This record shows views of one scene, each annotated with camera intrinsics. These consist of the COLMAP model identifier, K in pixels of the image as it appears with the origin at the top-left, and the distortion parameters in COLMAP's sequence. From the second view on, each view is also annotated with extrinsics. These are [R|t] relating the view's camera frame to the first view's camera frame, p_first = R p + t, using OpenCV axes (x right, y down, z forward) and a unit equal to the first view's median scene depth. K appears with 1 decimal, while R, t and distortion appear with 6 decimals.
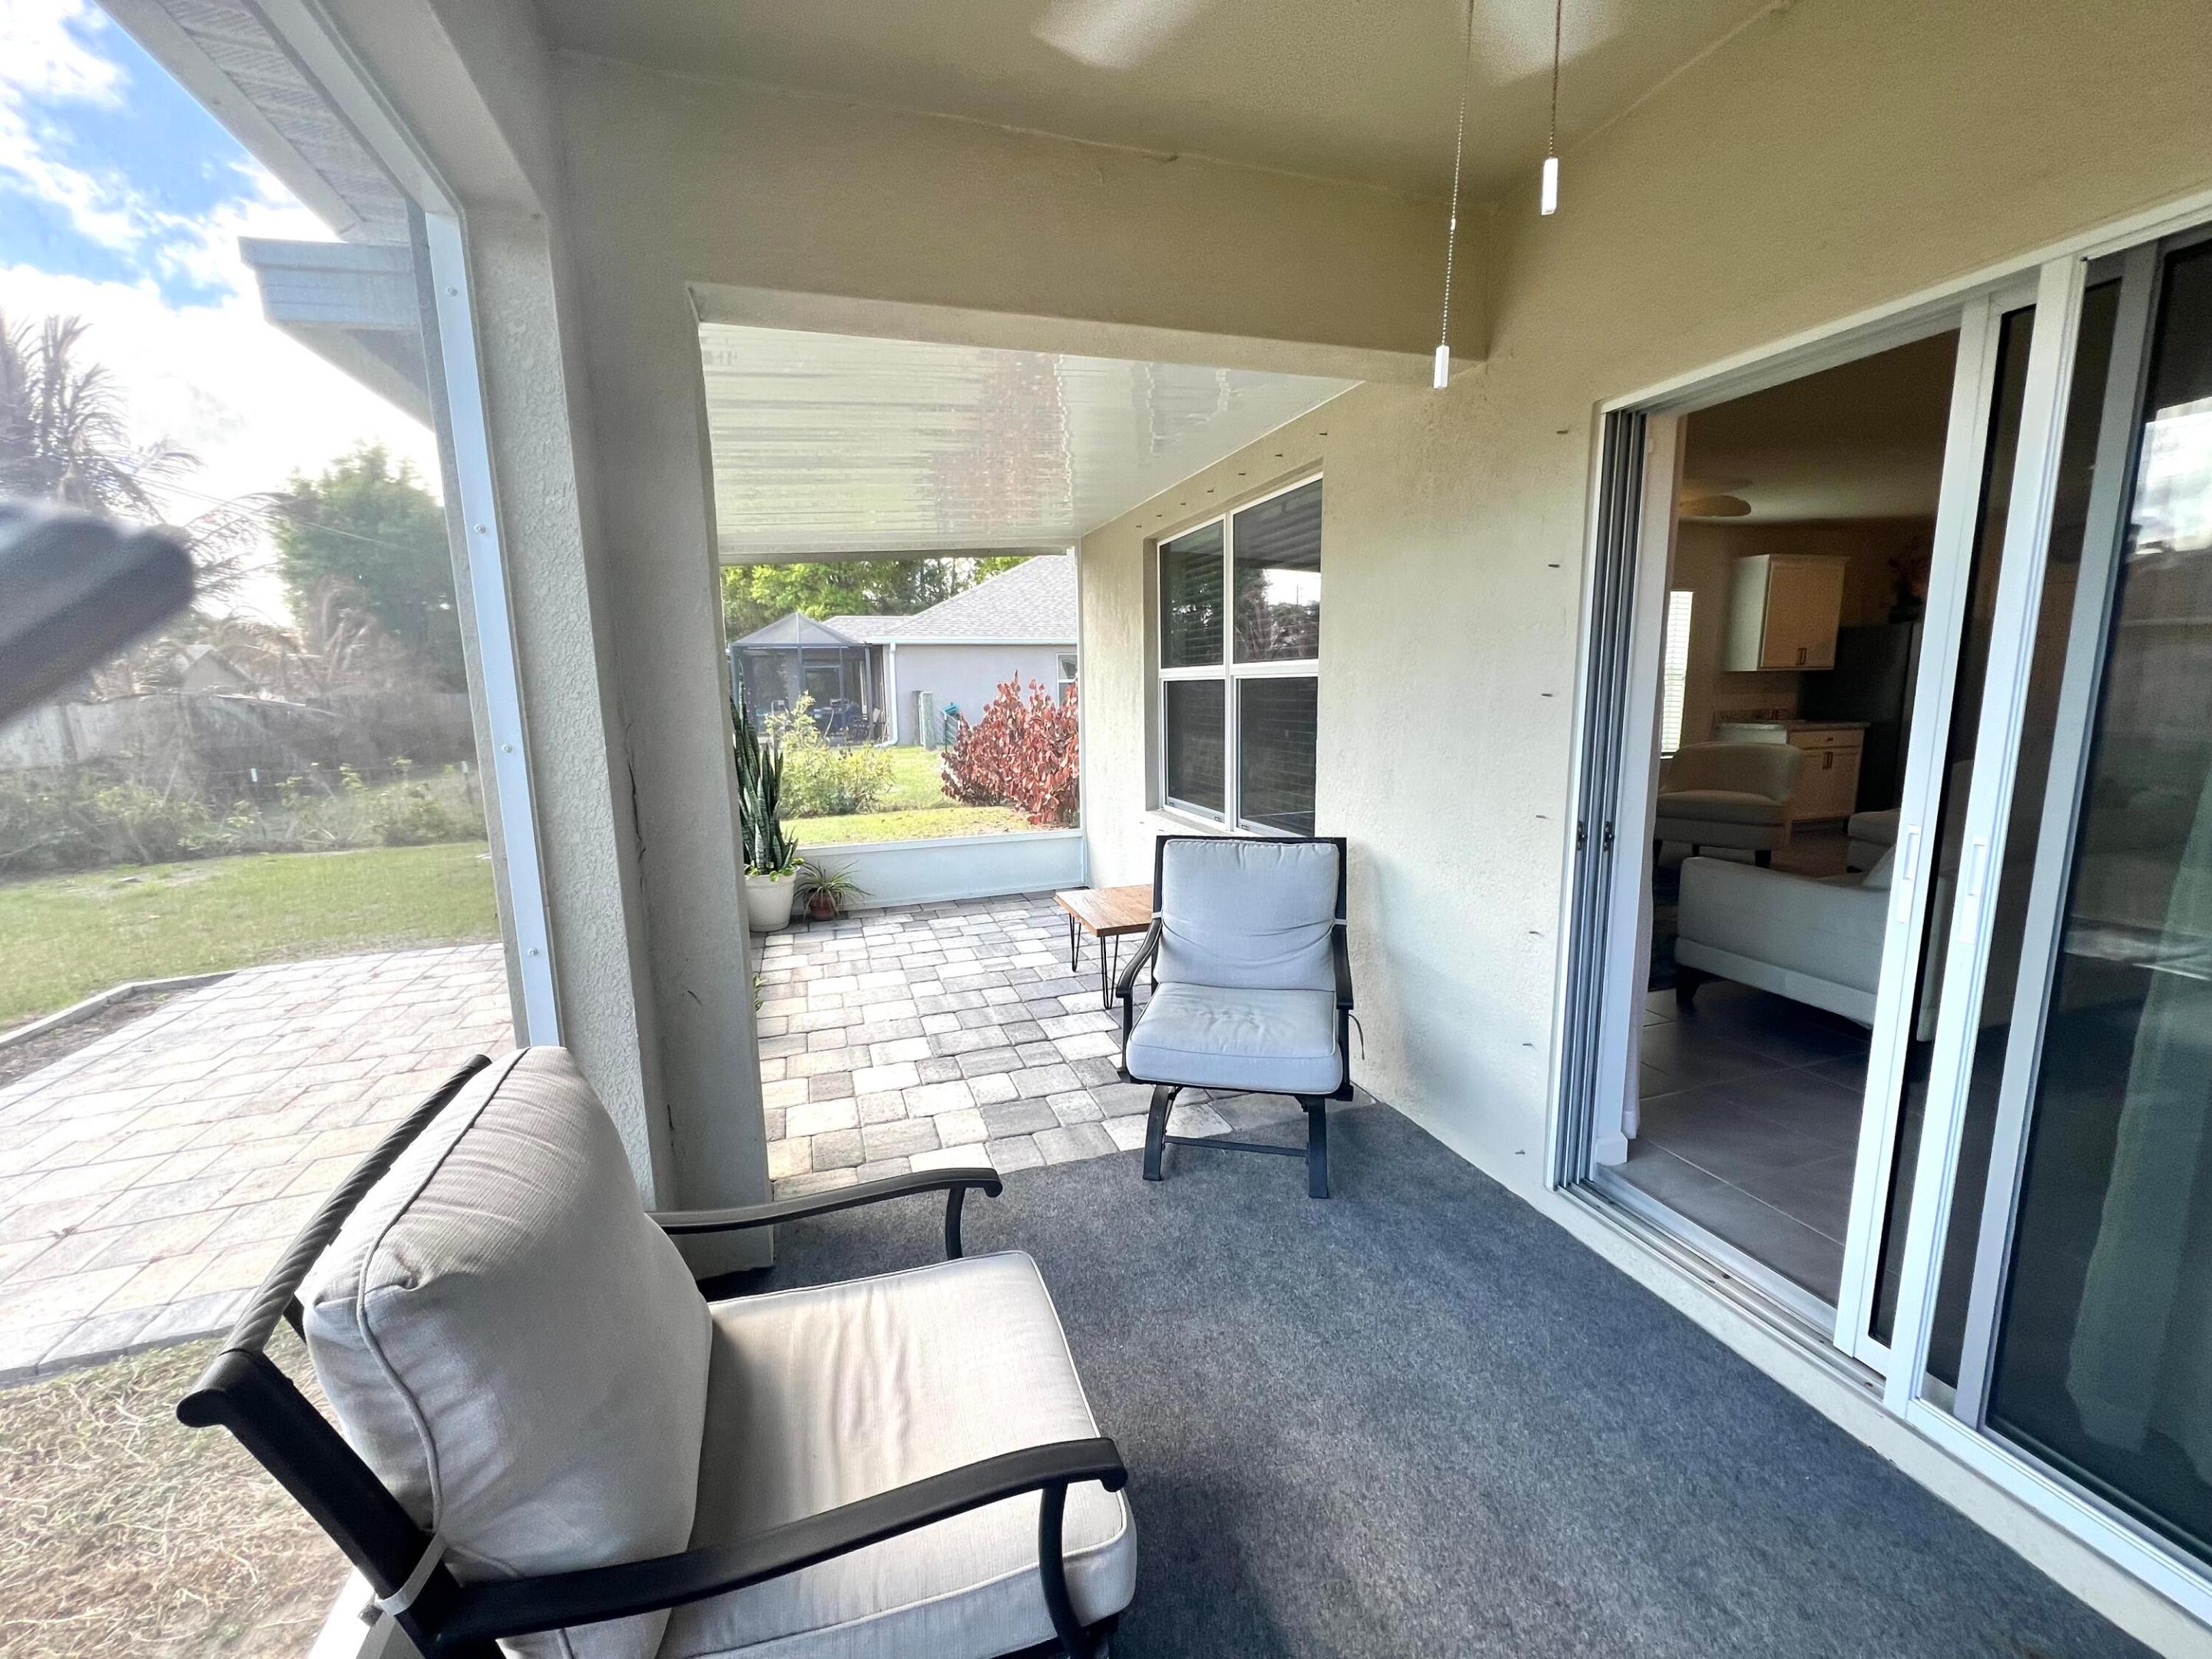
lens RADIAL K [[889.8, 0, 1107.6], [0, 889.8, 822.0], [0, 0, 1]] dist [-0.000622, 0.000419]
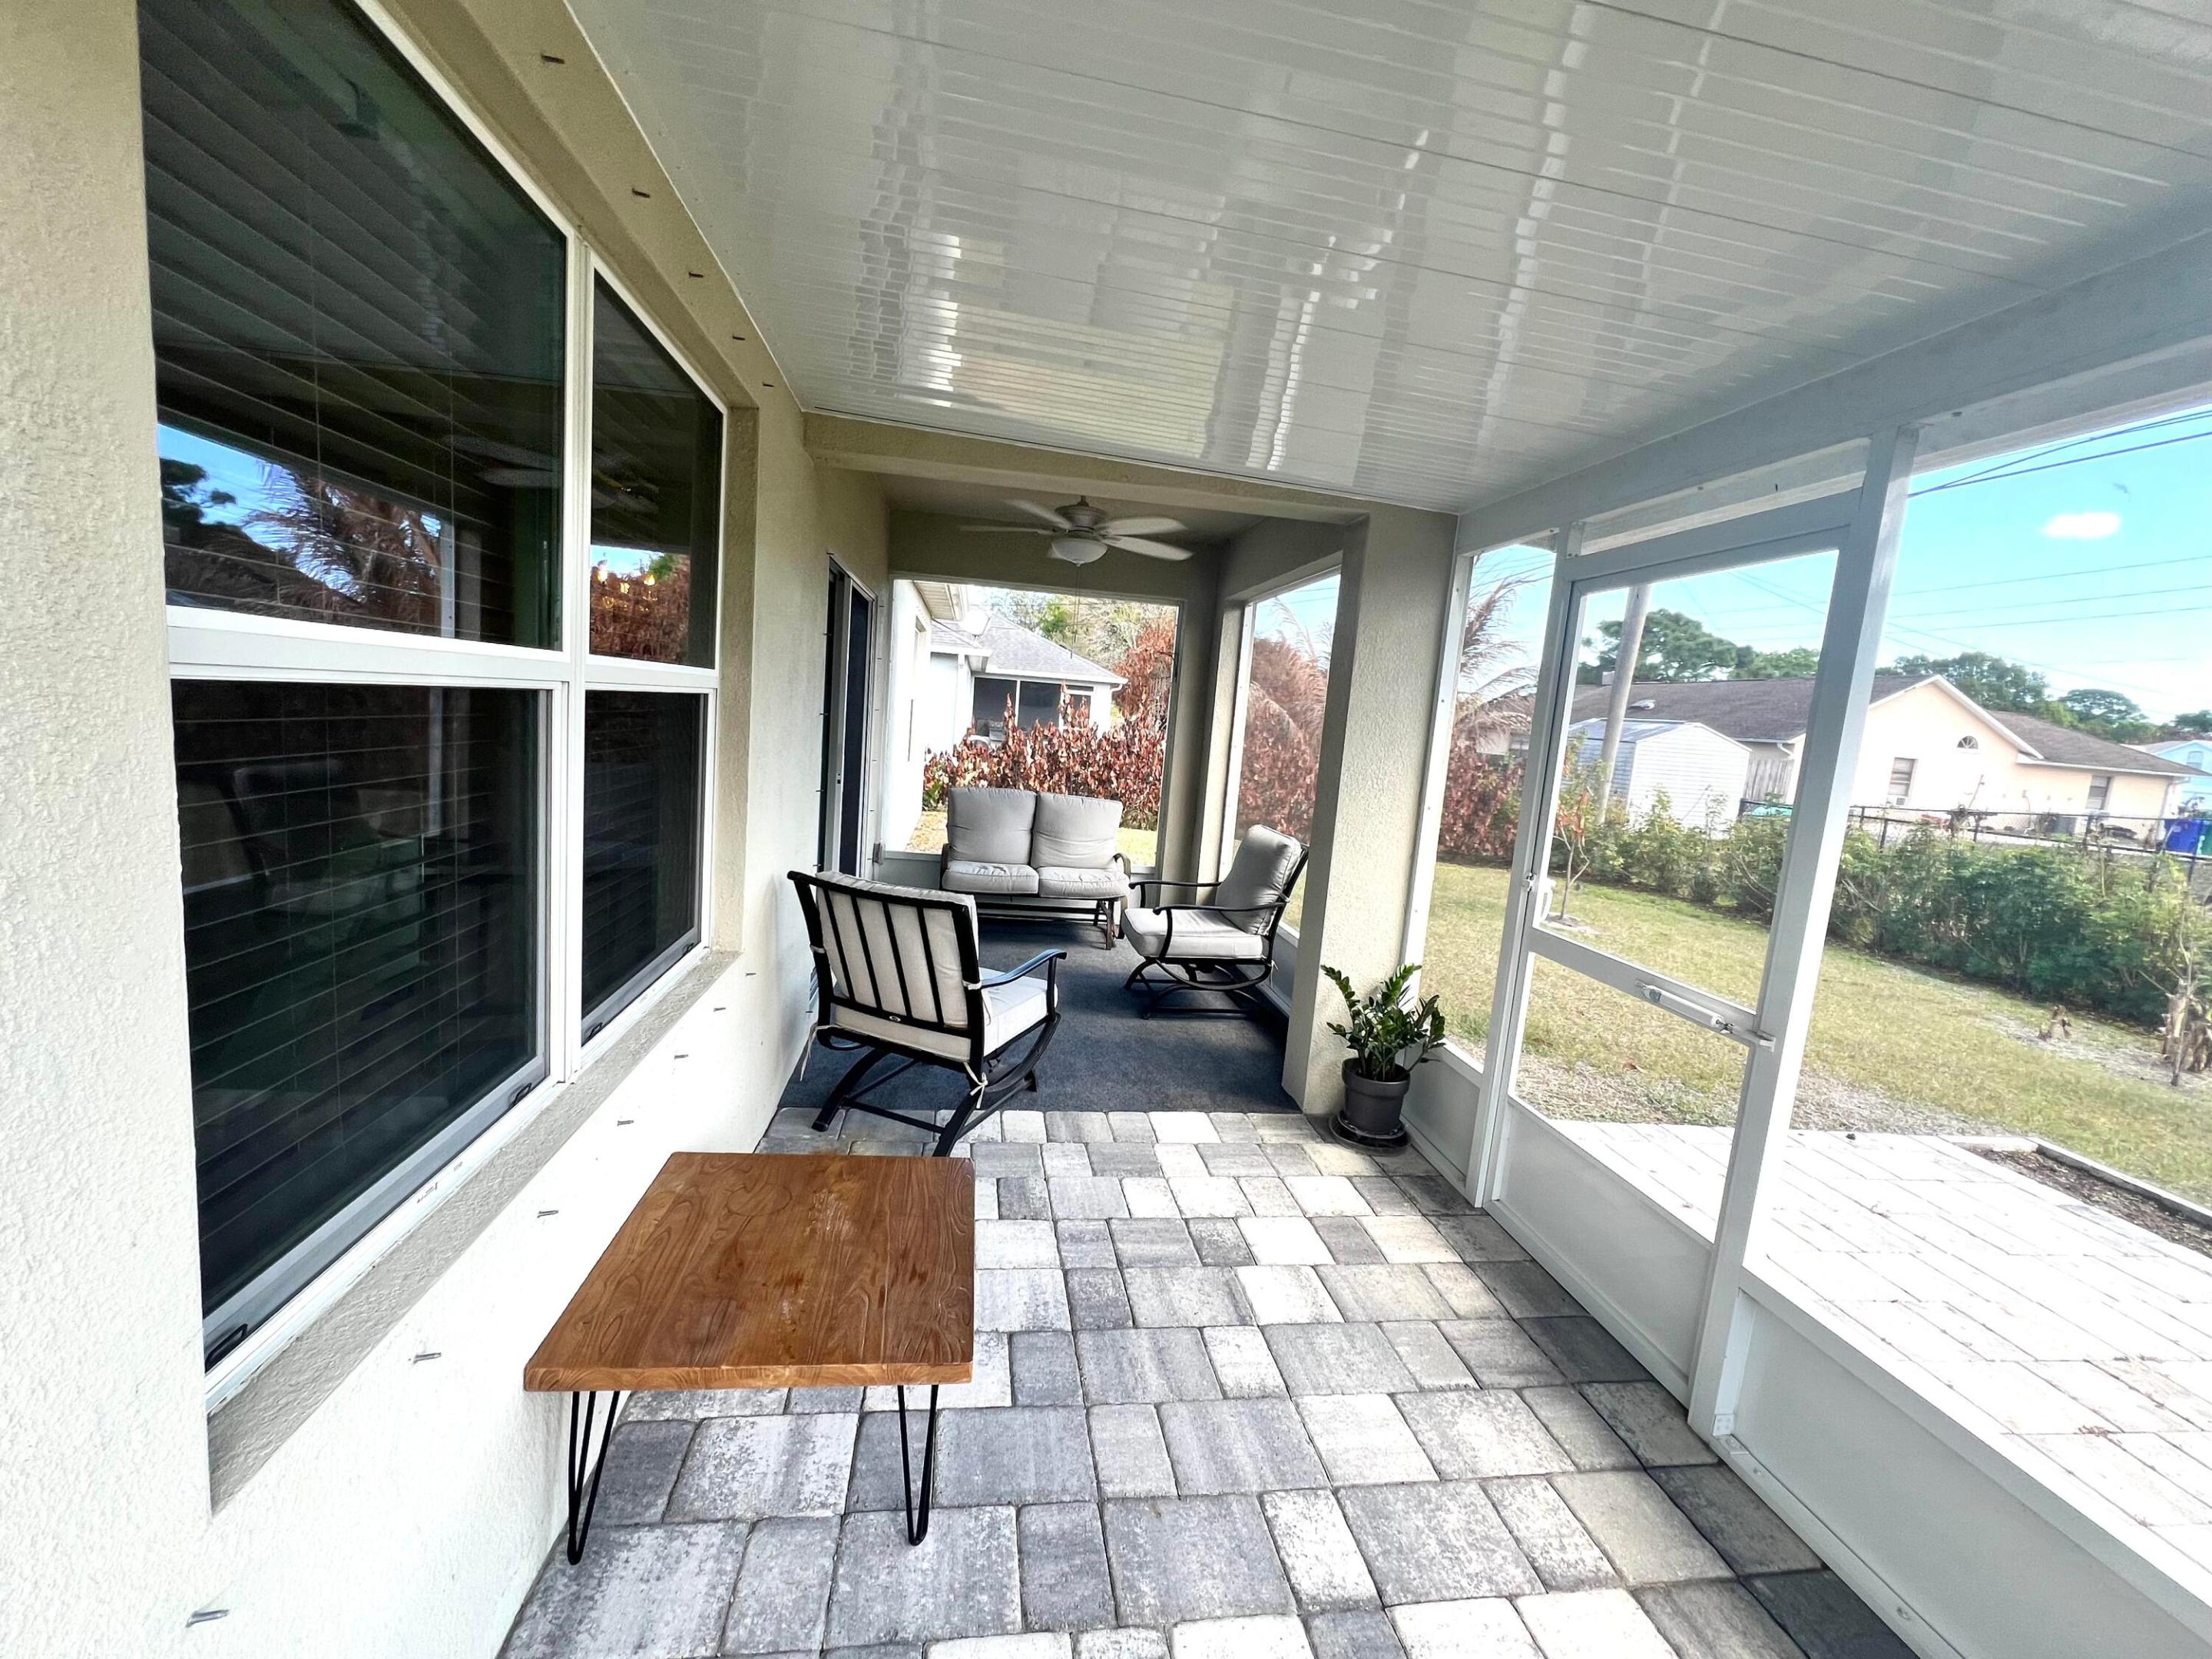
lens RADIAL K [[889.8, 0, 1110.1], [0, 889.8, 830.2], [0, 0, 1]] dist [-0.000622, 0.000419]
pose [[-0.983590, -0.082450, 0.160474, -0.183420], [-0.035942, 0.961186, 0.273549, -0.257094], [-0.176800, 0.263292, -0.948377, 1.580470]]
